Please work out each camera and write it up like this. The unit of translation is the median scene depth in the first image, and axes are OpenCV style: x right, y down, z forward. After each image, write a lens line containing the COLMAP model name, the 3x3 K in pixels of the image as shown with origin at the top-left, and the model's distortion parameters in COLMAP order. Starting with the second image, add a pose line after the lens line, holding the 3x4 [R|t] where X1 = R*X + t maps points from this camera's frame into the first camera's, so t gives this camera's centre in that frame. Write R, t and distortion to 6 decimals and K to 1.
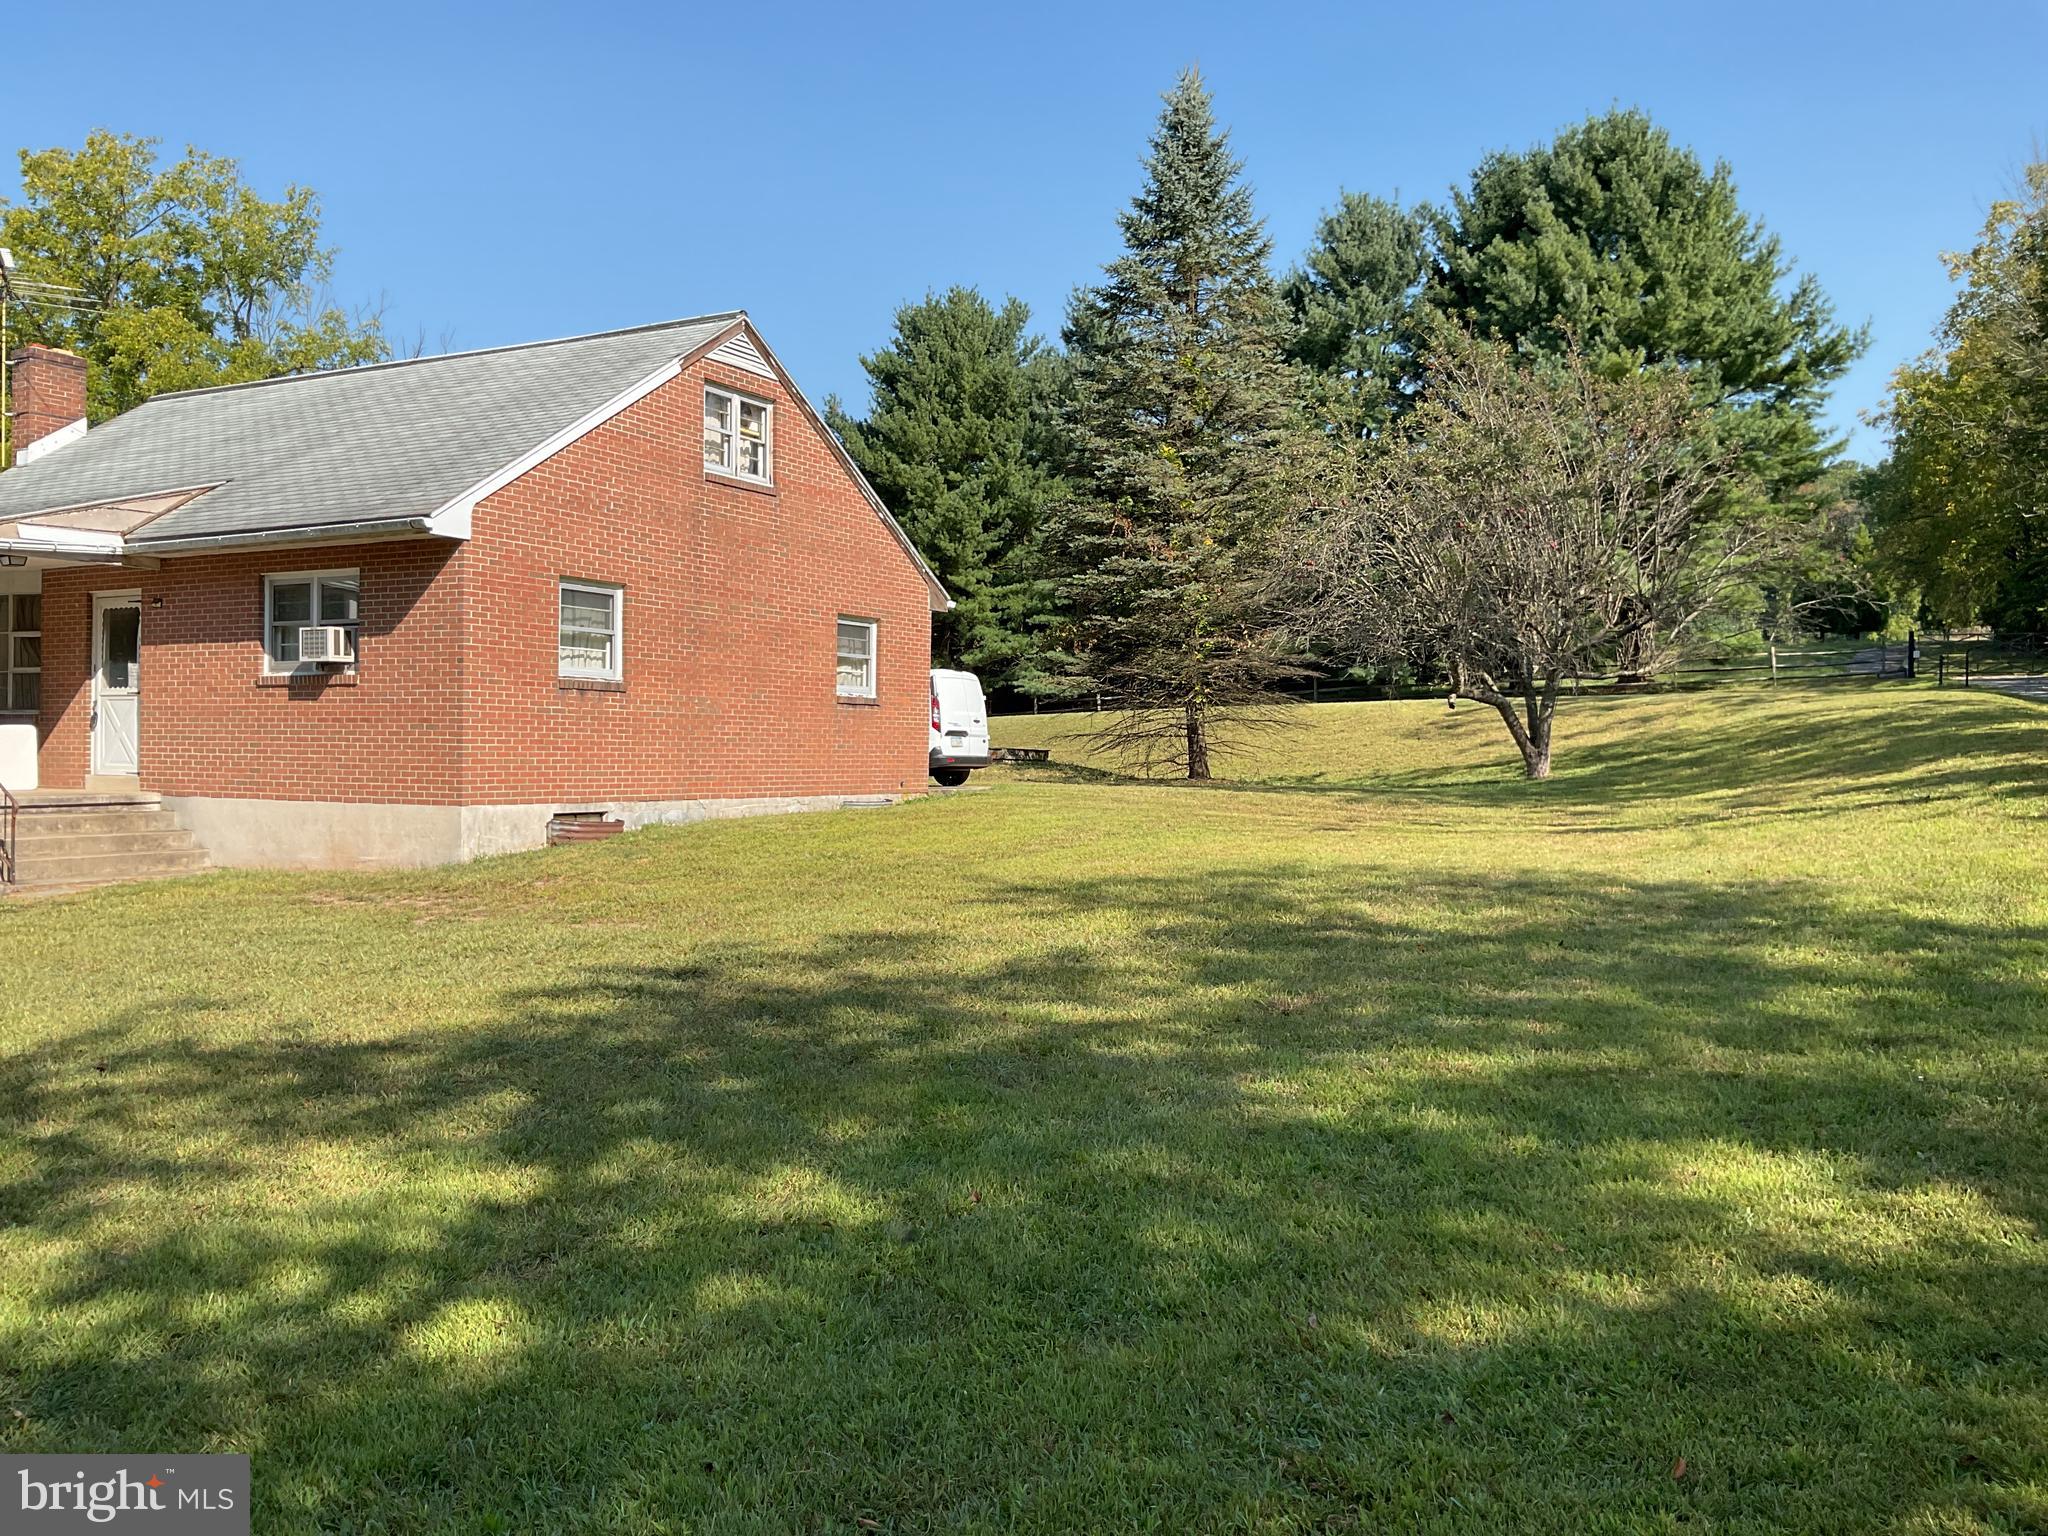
lens RADIAL K [[1691.4, 0, 1007.6], [0, 1691.4, 763.7], [0, 0, 1]] dist [0.095253, -0.184353]
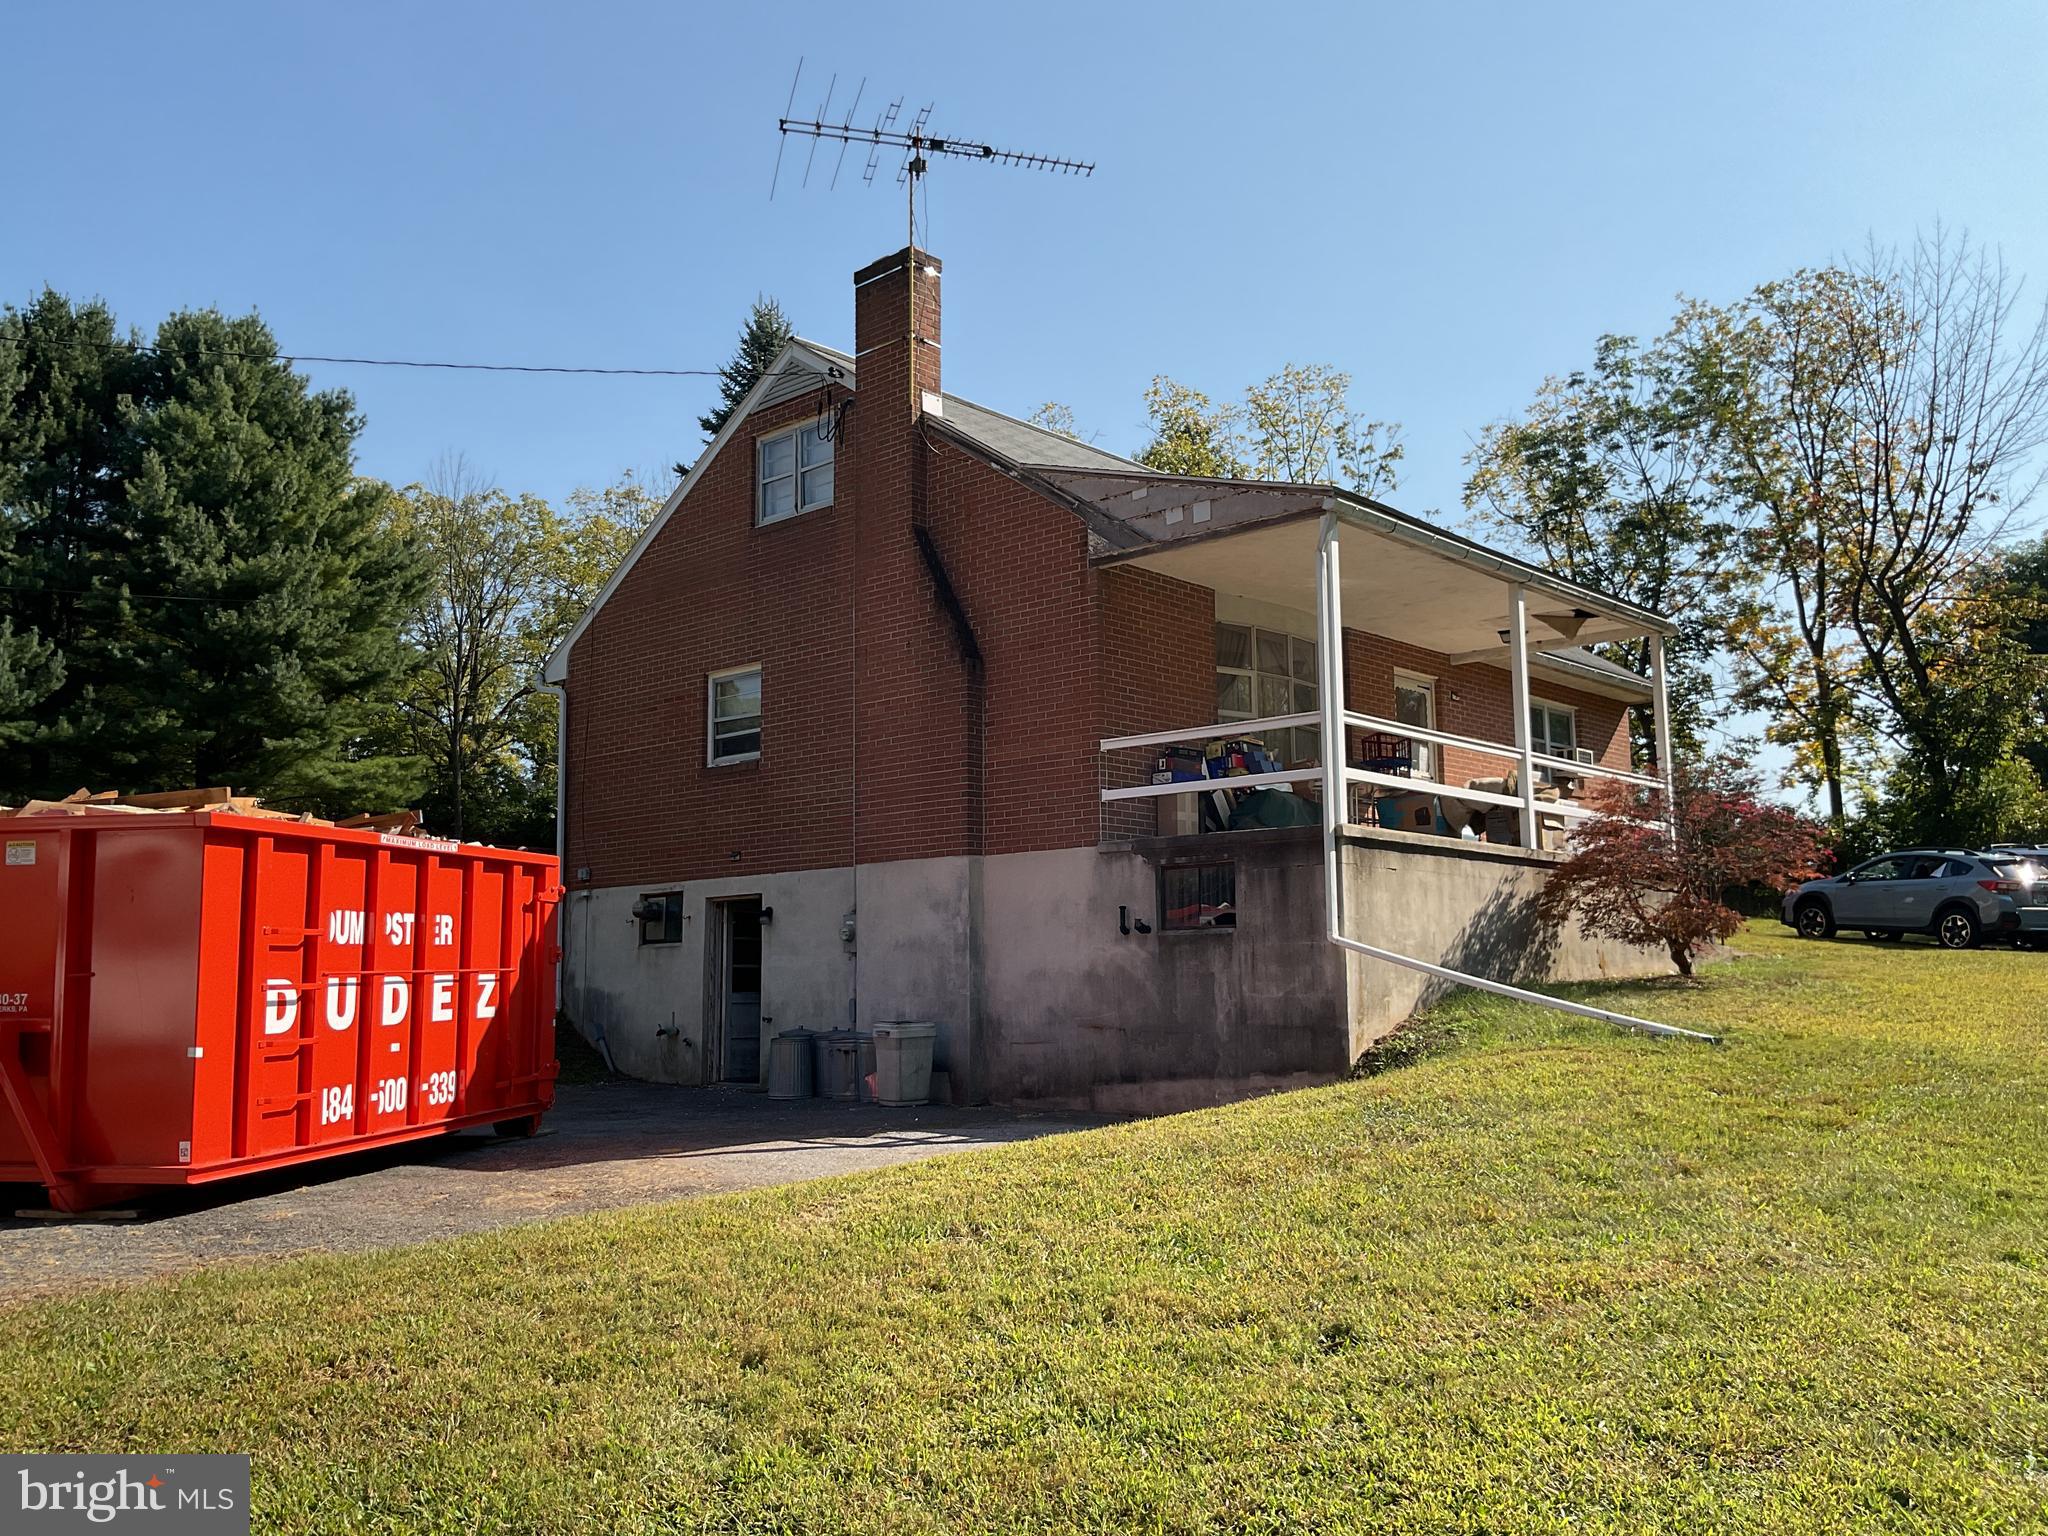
lens RADIAL K [[1691.4, 0, 1007.6], [0, 1691.4, 760.0], [0, 0, 1]] dist [0.095253, -0.184353]
pose [[0.229631, 0.120880, 0.965742, -1.492427], [0.017038, 0.991606, -0.128168, 0.070301], [-0.973129, 0.045886, 0.225644, 0.990267]]
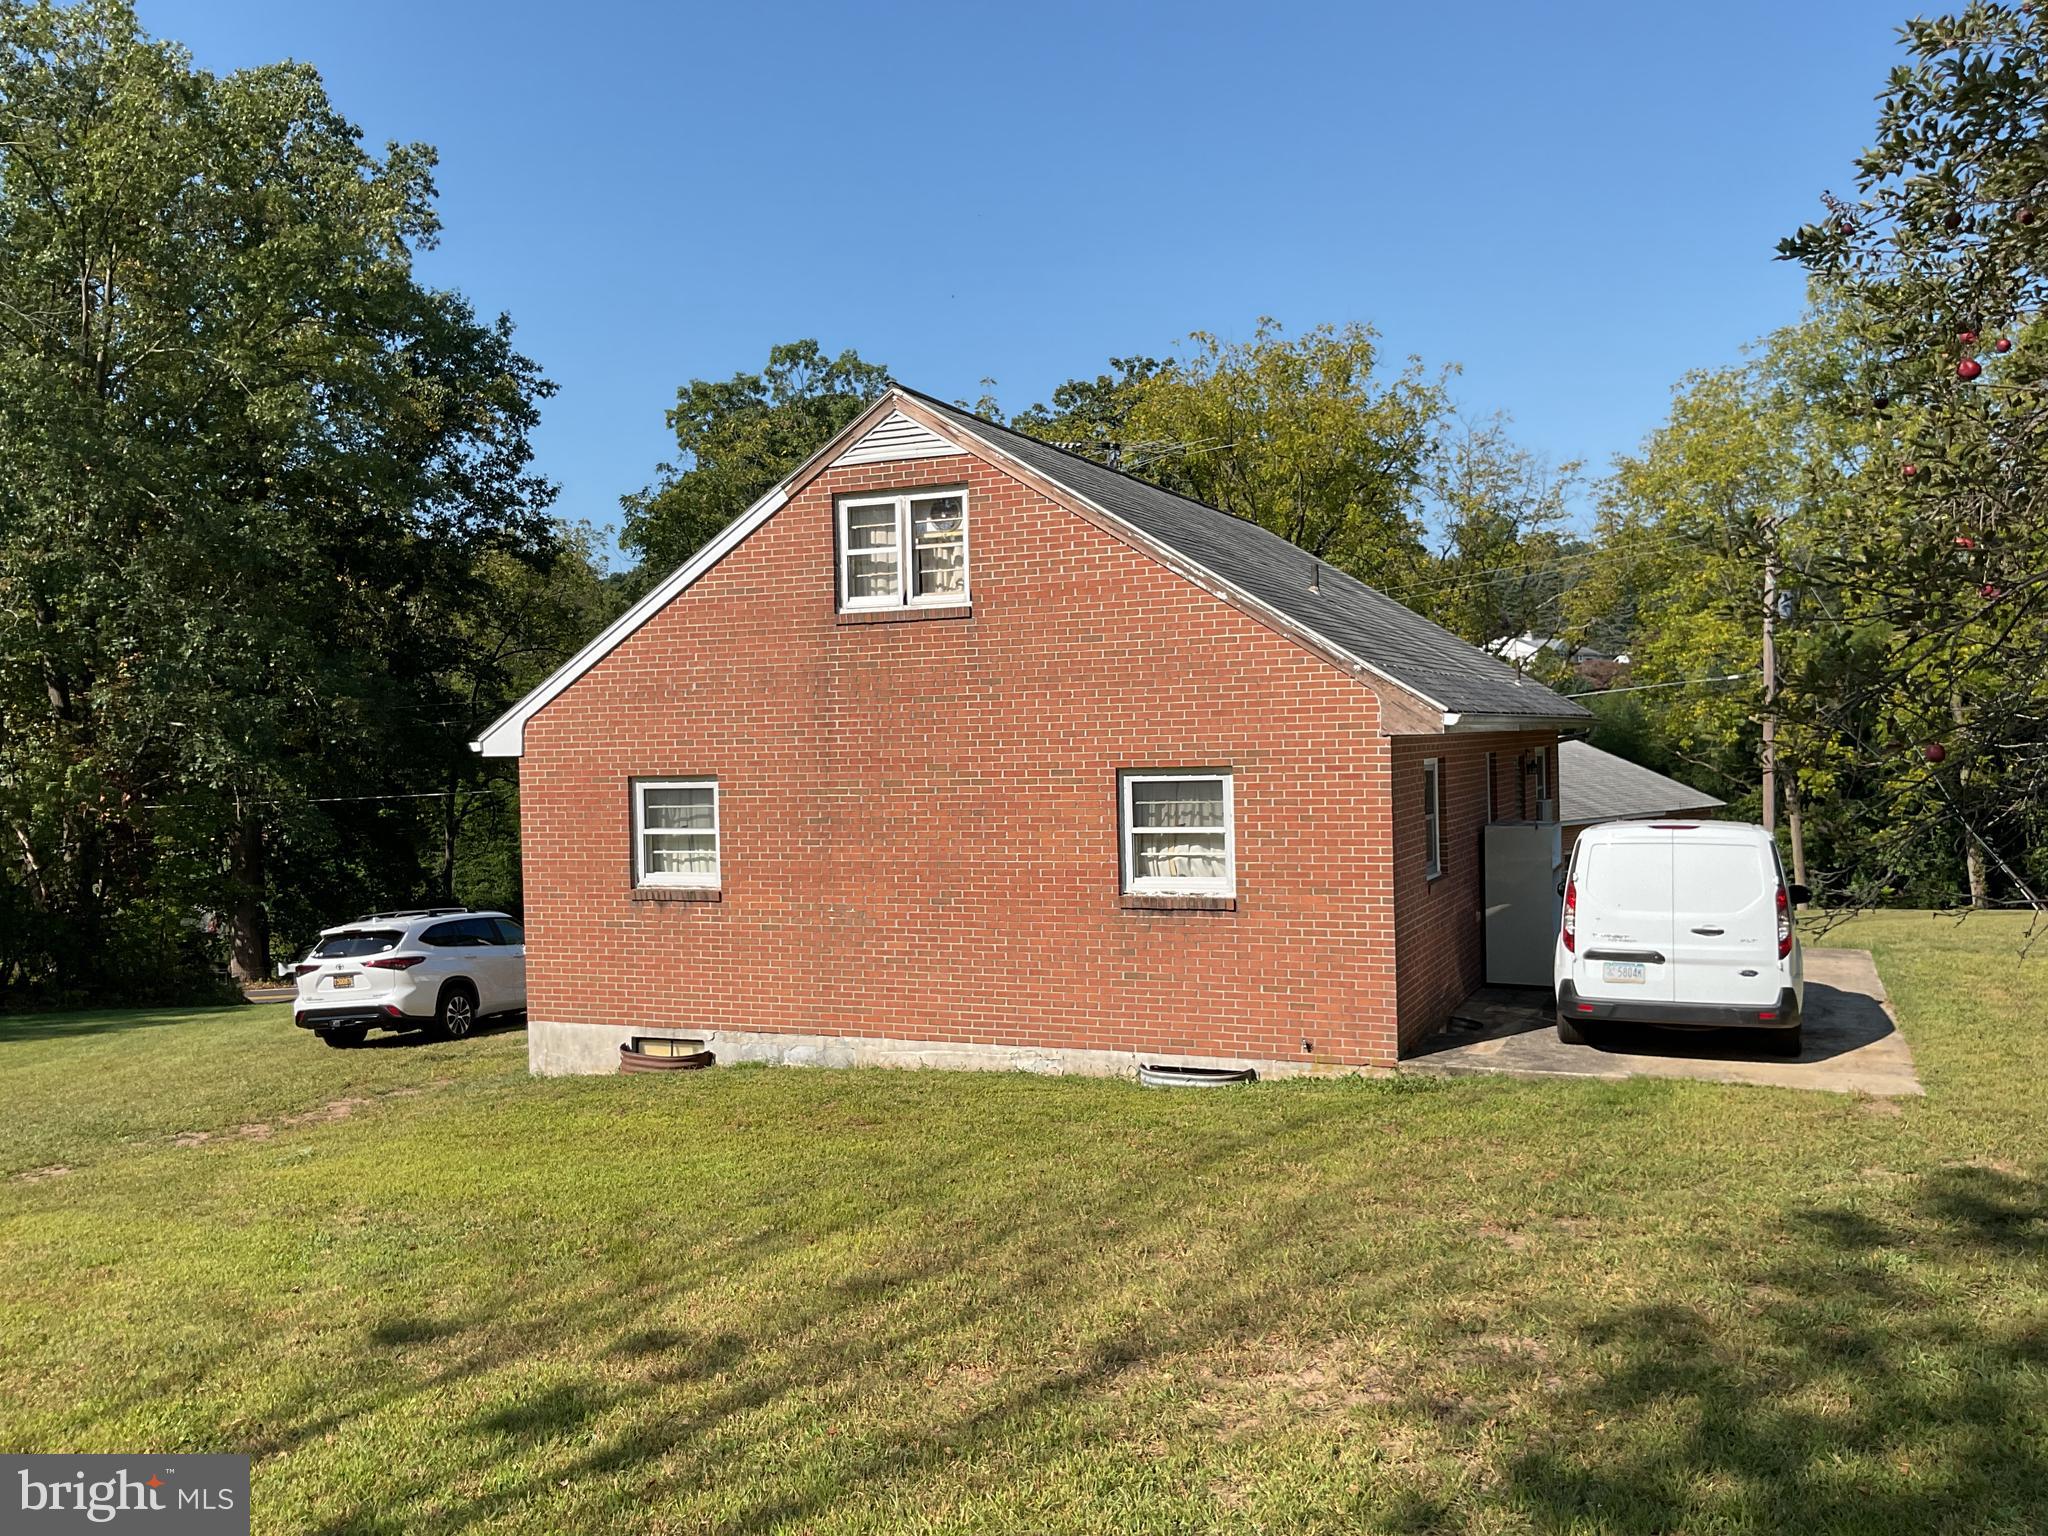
lens RADIAL K [[1691.4, 0, 1012.1], [0, 1691.4, 767.9], [0, 0, 1]] dist [0.095253, -0.184353]
pose [[0.108148, 0.000059, -0.994135, 0.591546], [0.018698, 0.999823, 0.002093, -0.100988], [0.993959, -0.018814, 0.108128, 0.985202]]
